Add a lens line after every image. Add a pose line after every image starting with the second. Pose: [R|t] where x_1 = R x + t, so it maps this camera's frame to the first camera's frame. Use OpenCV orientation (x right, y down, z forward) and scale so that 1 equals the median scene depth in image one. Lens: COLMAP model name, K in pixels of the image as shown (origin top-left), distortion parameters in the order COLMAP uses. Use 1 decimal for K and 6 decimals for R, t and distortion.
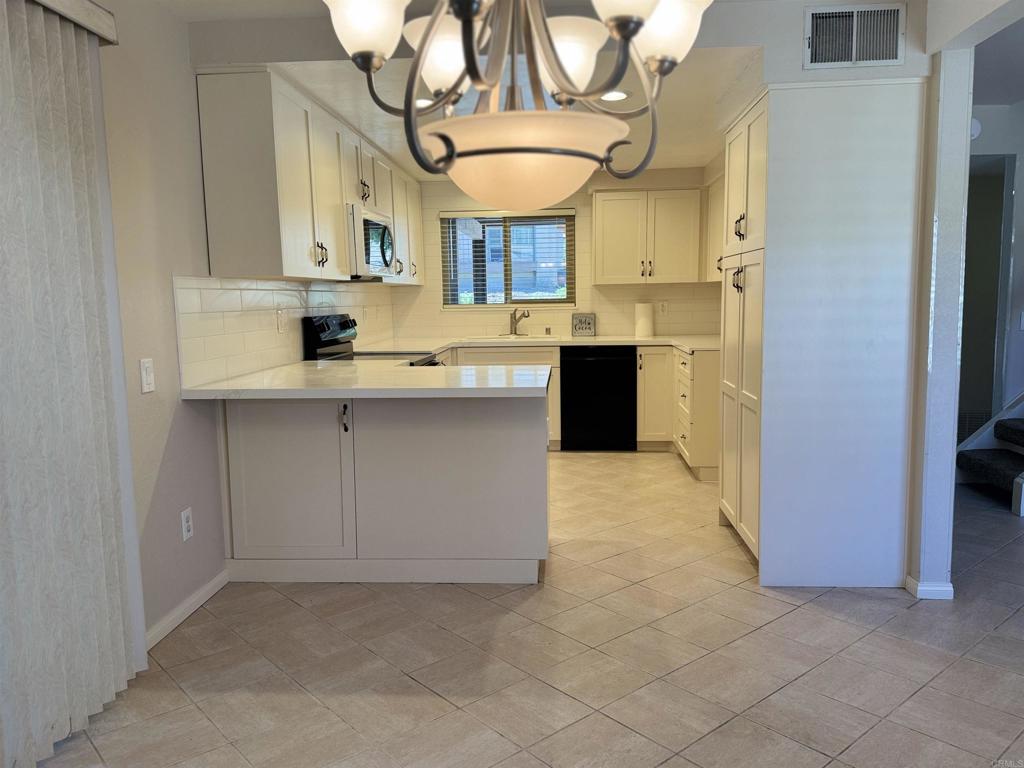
lens RADIAL K [[778.3, 0, 512.0], [0, 778.3, 384.0], [0, 0, 1]] dist [0.204732, -0.357818]
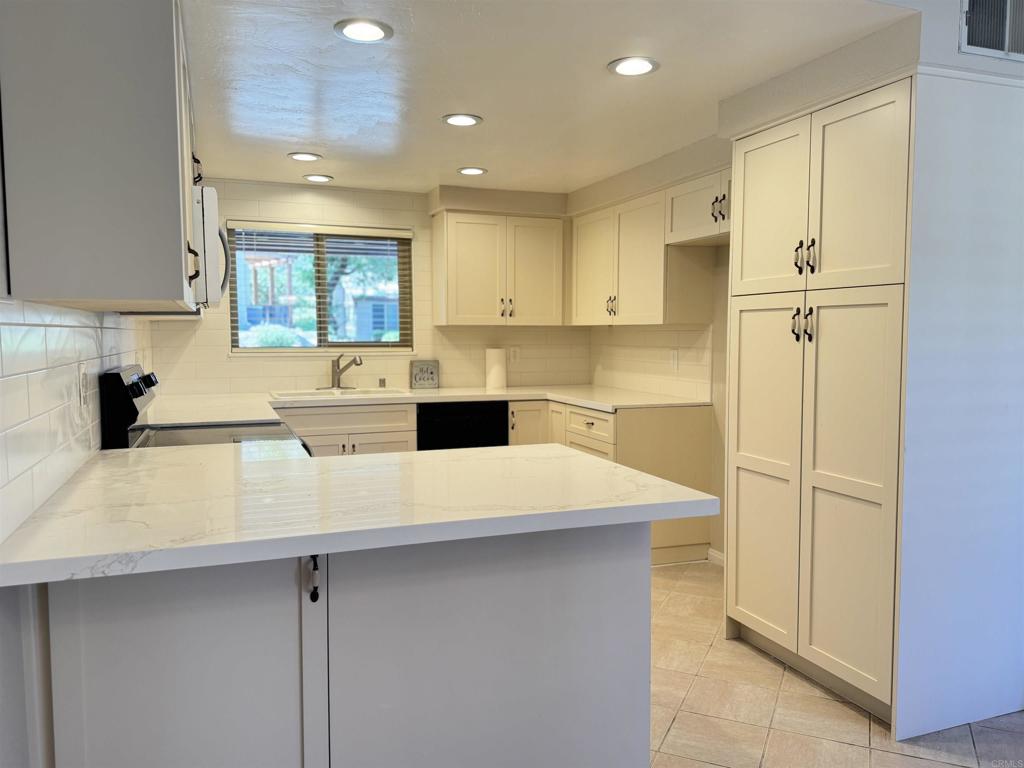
lens RADIAL K [[772.9, 0, 512.0], [0, 772.9, 384.0], [0, 0, 1]] dist [0.111406, -0.146201]
pose [[0.908290, -0.012628, 0.418151, -0.162256], [0.033880, 0.998481, -0.043438, -0.029147], [-0.416967, 0.053622, 0.907338, 0.248714]]
